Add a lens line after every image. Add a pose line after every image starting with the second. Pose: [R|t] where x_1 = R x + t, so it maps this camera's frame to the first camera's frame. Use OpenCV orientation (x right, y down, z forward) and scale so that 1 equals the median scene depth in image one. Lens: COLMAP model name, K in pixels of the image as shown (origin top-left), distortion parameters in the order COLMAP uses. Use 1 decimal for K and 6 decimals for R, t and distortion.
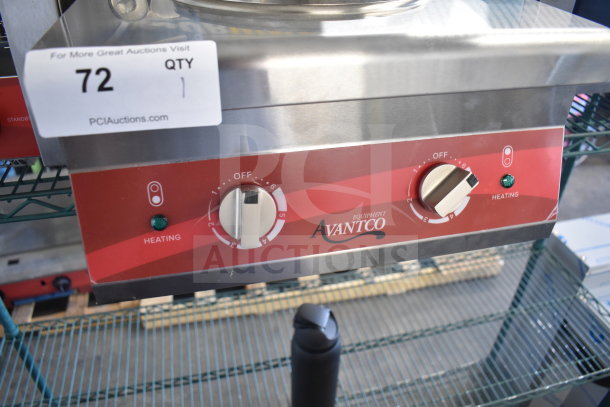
lens RADIAL K [[482.8, 0, 306.9], [0, 482.8, 205.0], [0, 0, 1]] dist [-0.081278, -0.003458]
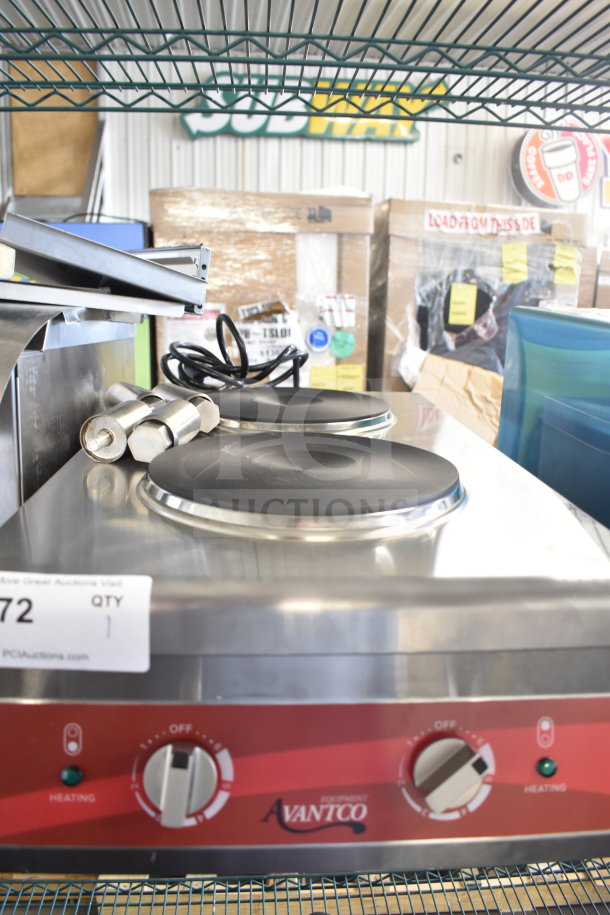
lens RADIAL K [[724.2, 0, 303.7], [0, 724.2, 461.1], [0, 0, 1]] dist [-0.081278, -0.003458]
pose [[0.986720, 0.053437, -0.153391, 0.210620], [-0.104542, 0.931676, -0.347924, -0.077251], [0.124319, 0.359339, 0.924889, -0.220823]]
